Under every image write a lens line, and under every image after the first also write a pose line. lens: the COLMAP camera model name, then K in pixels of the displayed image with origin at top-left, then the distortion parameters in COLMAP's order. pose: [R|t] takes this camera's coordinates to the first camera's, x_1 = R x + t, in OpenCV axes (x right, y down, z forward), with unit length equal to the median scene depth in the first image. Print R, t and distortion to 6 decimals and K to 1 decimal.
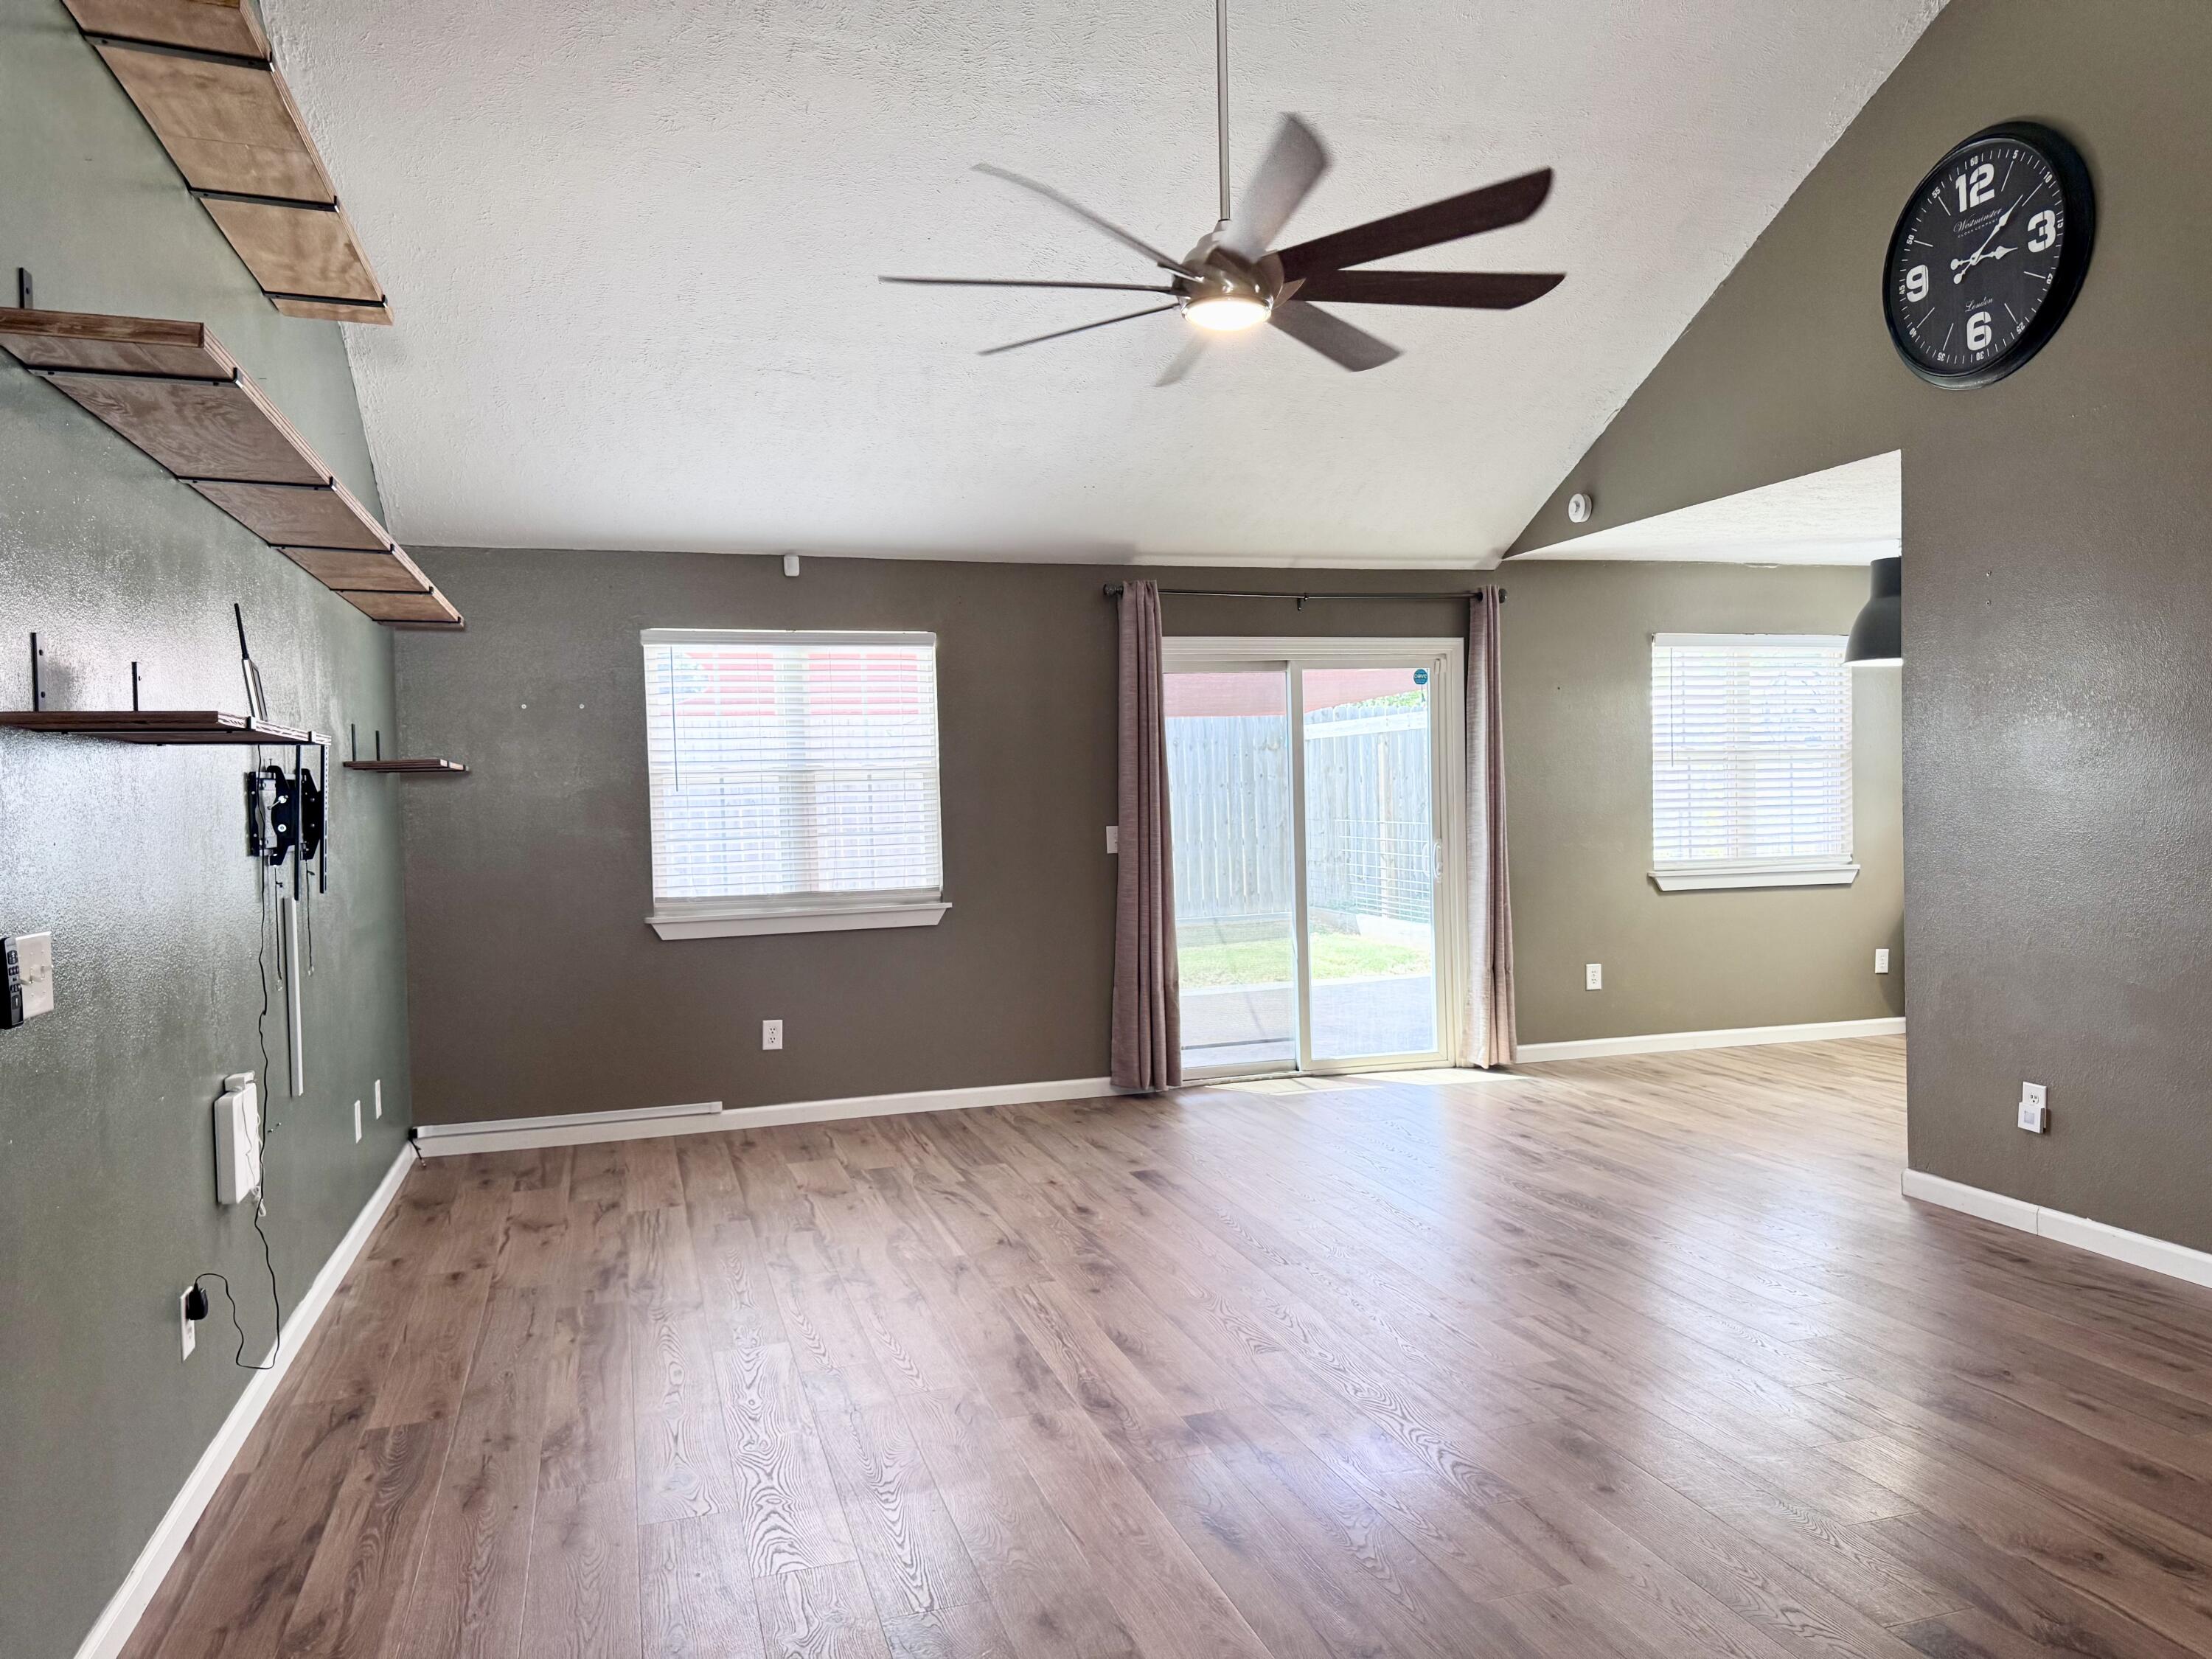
lens RADIAL K [[1552.6, 0, 1112.5], [0, 1552.6, 828.4], [0, 0, 1]] dist [0.002559, -0.002509]
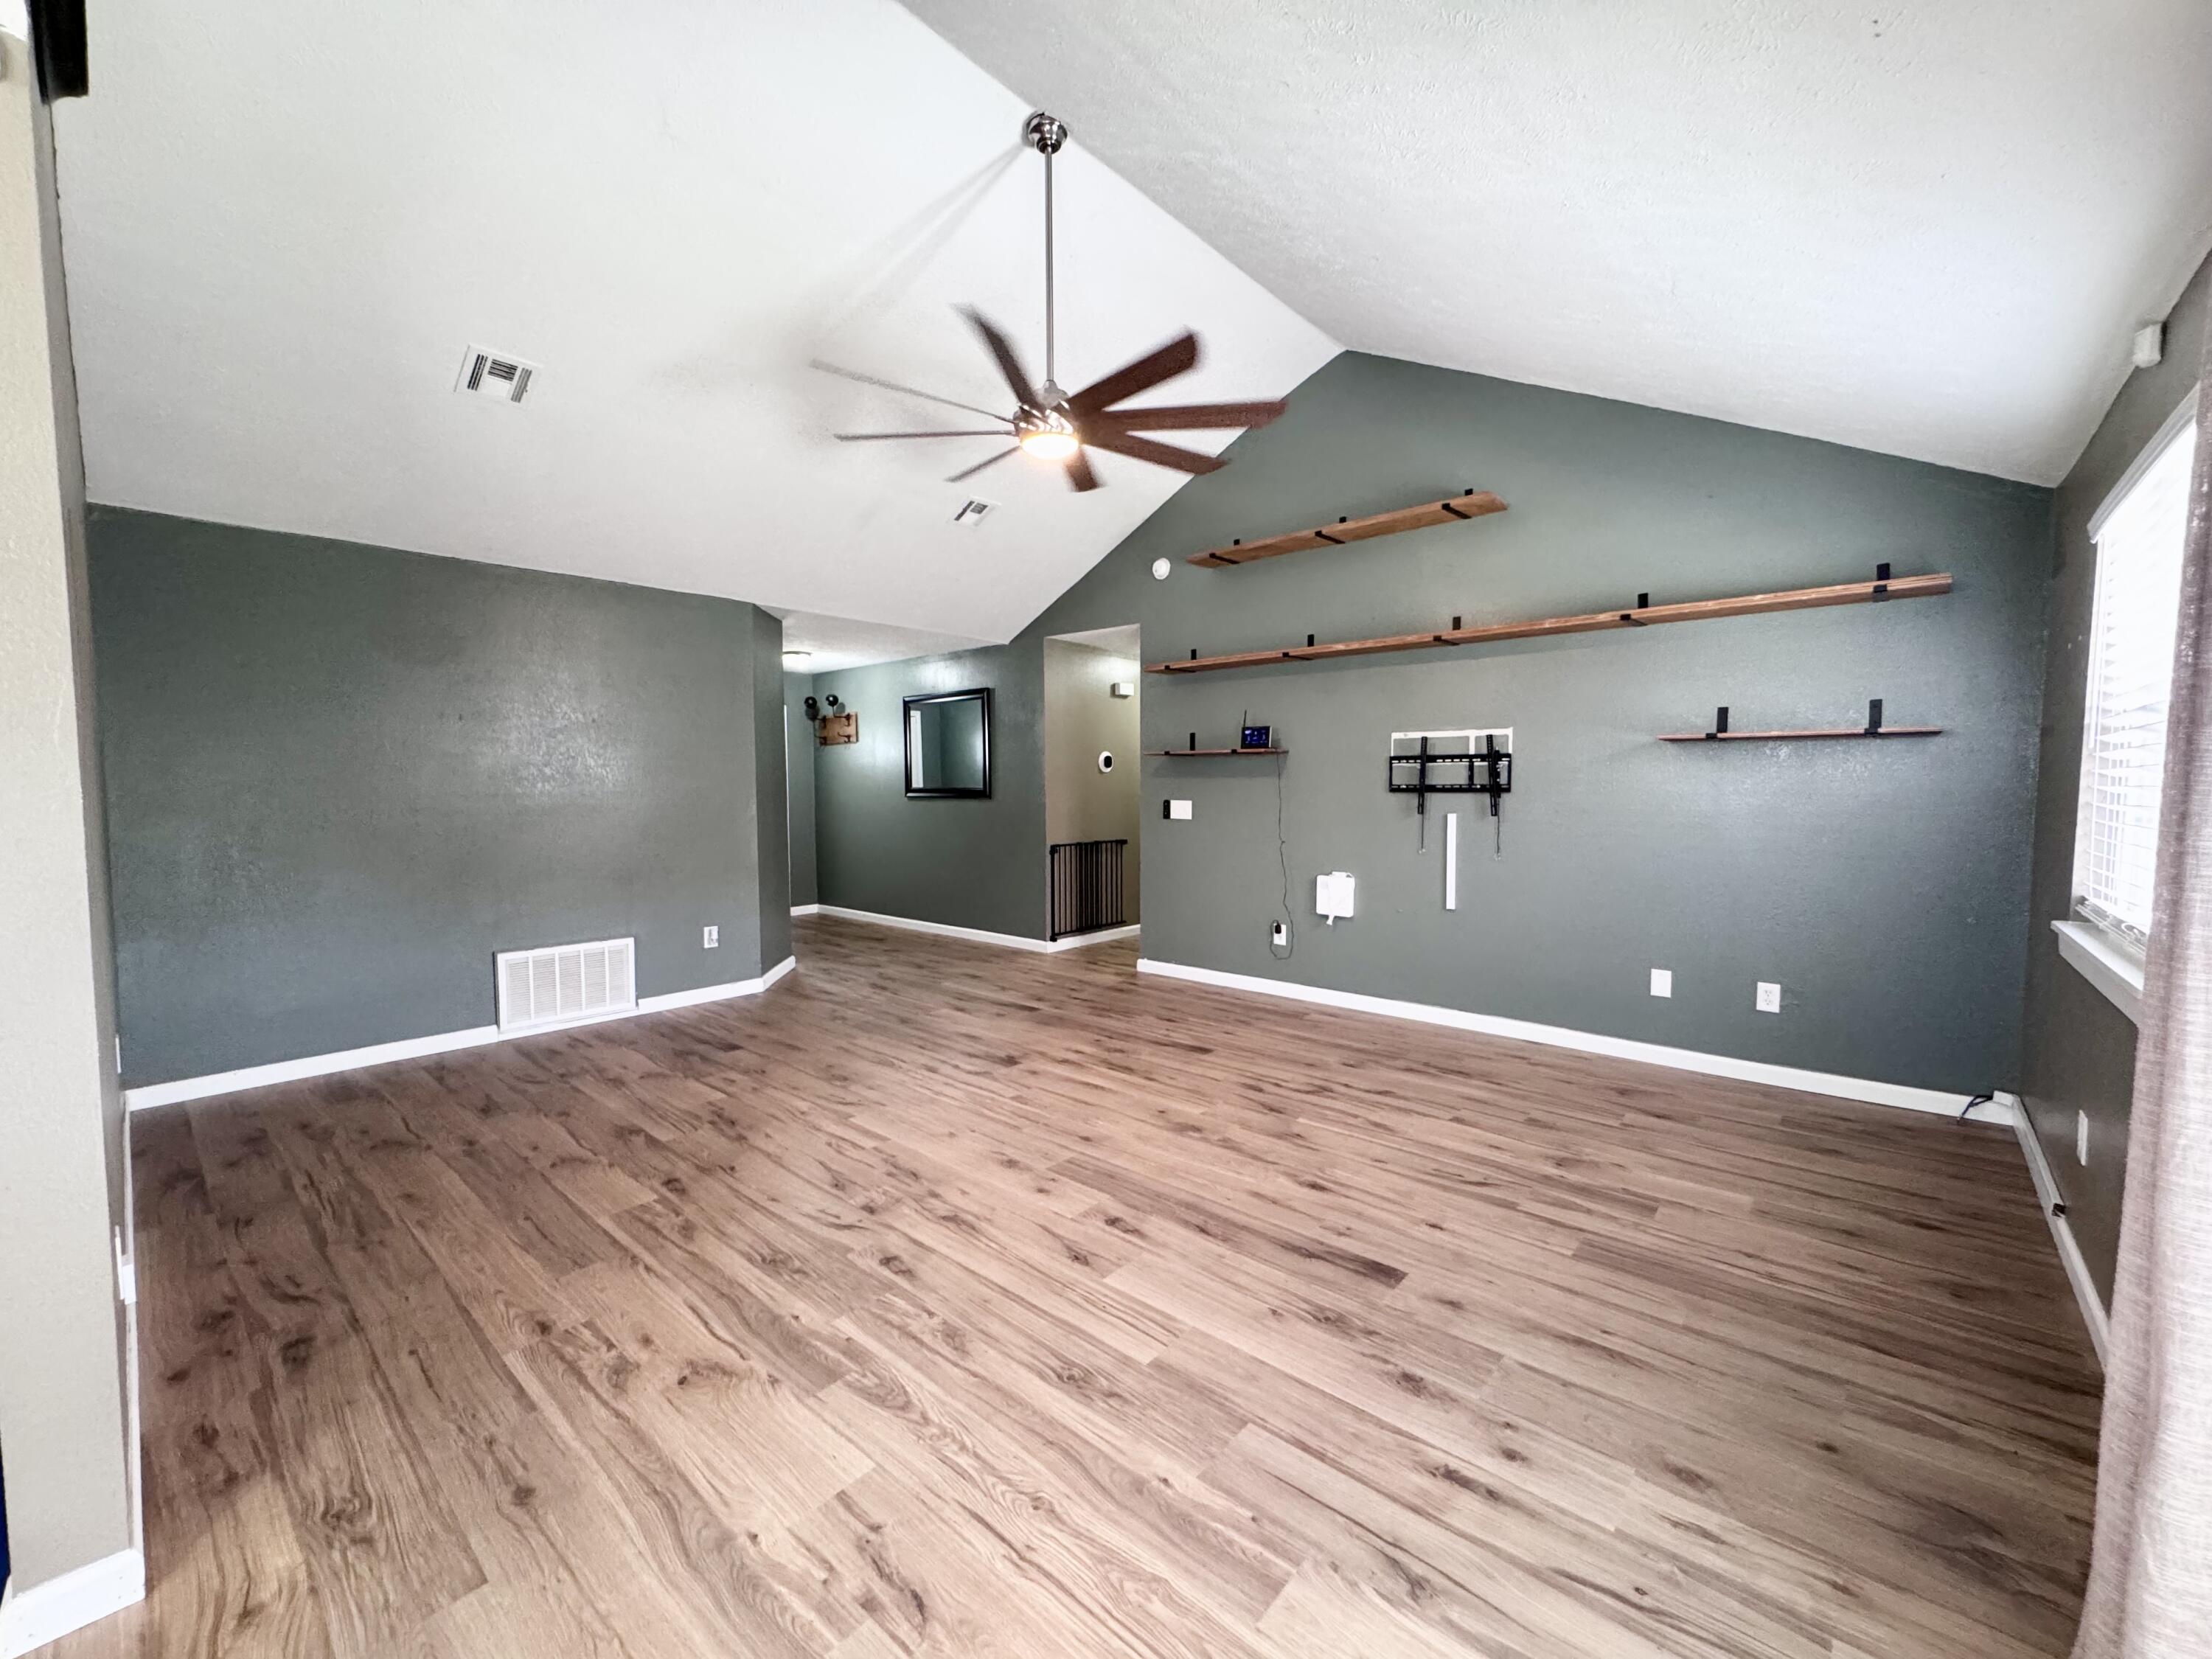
lens RADIAL K [[884.7, 0, 1100.9], [0, 884.7, 827.1], [0, 0, 1]] dist [0.001256, -0.000026]
pose [[-0.856867, 0.051251, -0.512983, 0.420855], [0.010329, 0.996553, 0.082310, -0.036558], [0.515434, 0.065230, -0.854443, 1.547739]]
